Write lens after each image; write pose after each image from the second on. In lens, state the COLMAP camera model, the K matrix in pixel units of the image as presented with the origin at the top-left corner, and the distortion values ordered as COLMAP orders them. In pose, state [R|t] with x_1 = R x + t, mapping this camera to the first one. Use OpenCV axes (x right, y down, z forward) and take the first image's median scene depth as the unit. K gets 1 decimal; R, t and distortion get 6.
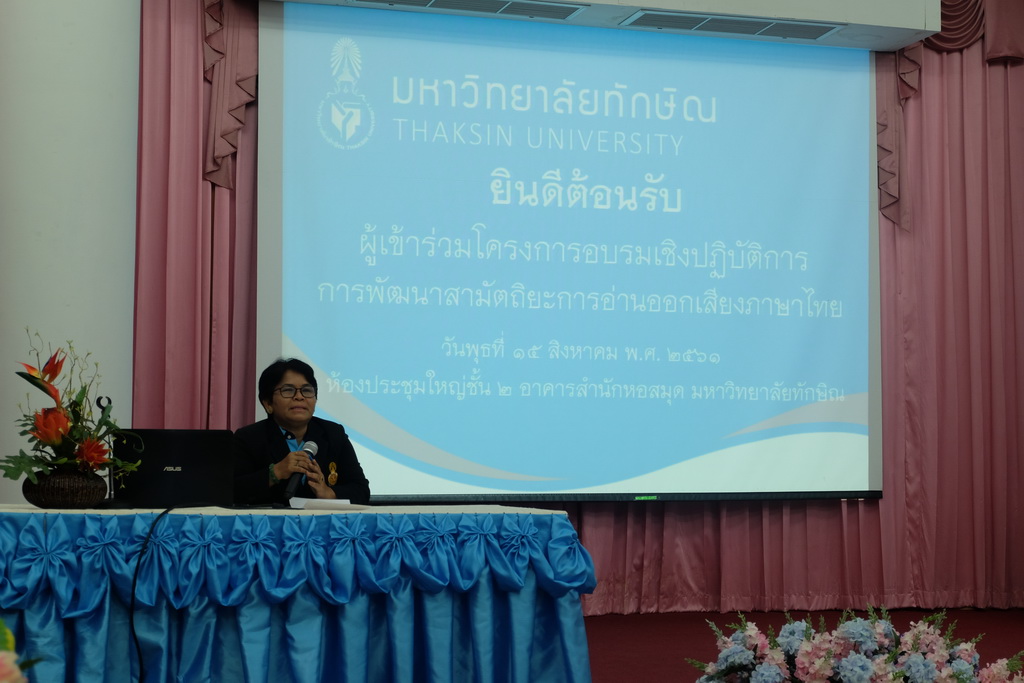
lens RADIAL K [[1750.3, 0, 515.8], [0, 1750.3, 339.4], [0, 0, 1]] dist [-0.010934, 0.000000]
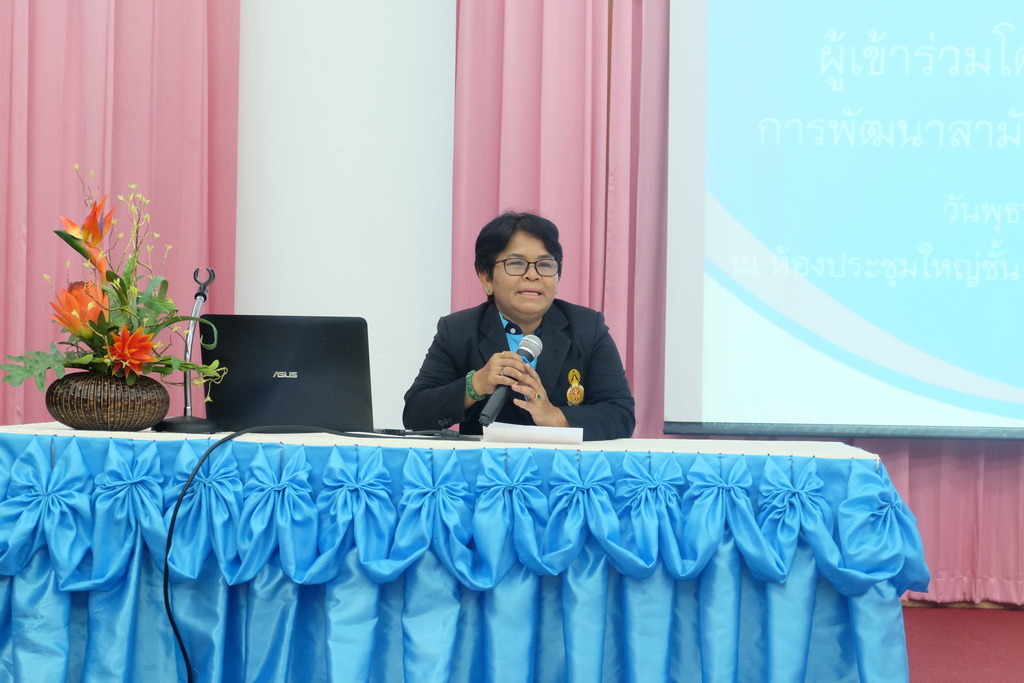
lens RADIAL K [[2196.6, 0, 517.5], [0, 2196.6, 308.0], [0, 0, 1]] dist [0.073400, 0.000000]
pose [[0.930771, 0.004870, -0.365570, 0.201469], [0.008288, 0.999373, 0.034415, 0.020770], [0.365509, -0.035063, 0.930147, 0.256775]]
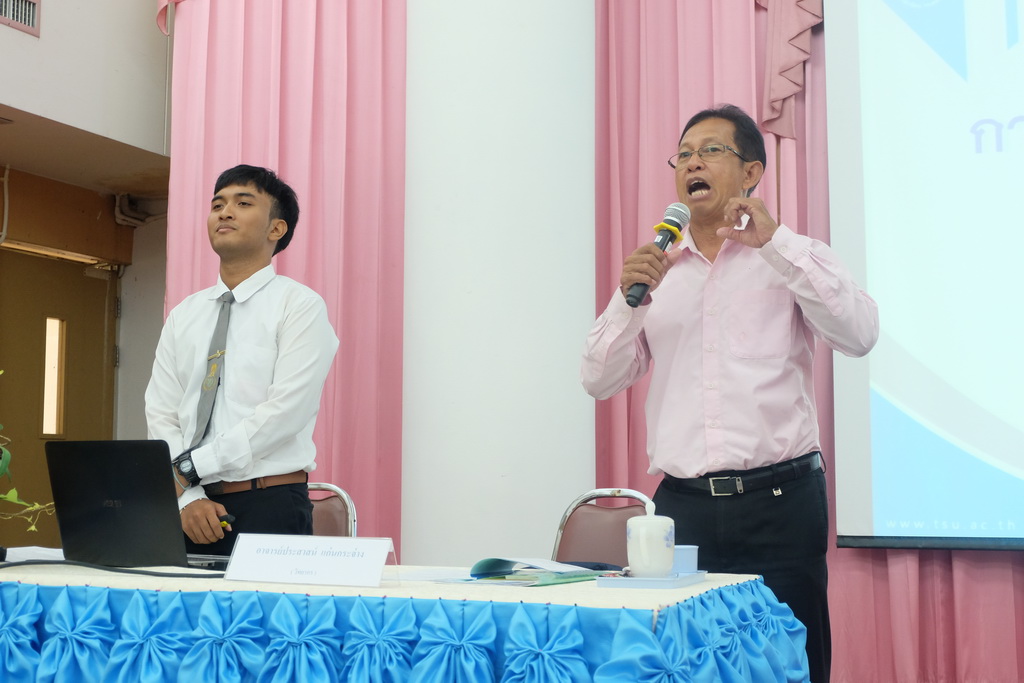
lens RADIAL K [[1460.7, 0, 504.0], [0, 1460.7, 346.6], [0, 0, 1]] dist [-0.068505, 0.000000]
pose [[0.753784, -0.064748, -0.653925, 0.262925], [0.046824, 0.997897, -0.044832, 0.049008], [0.655452, 0.003175, 0.755230, 0.721752]]
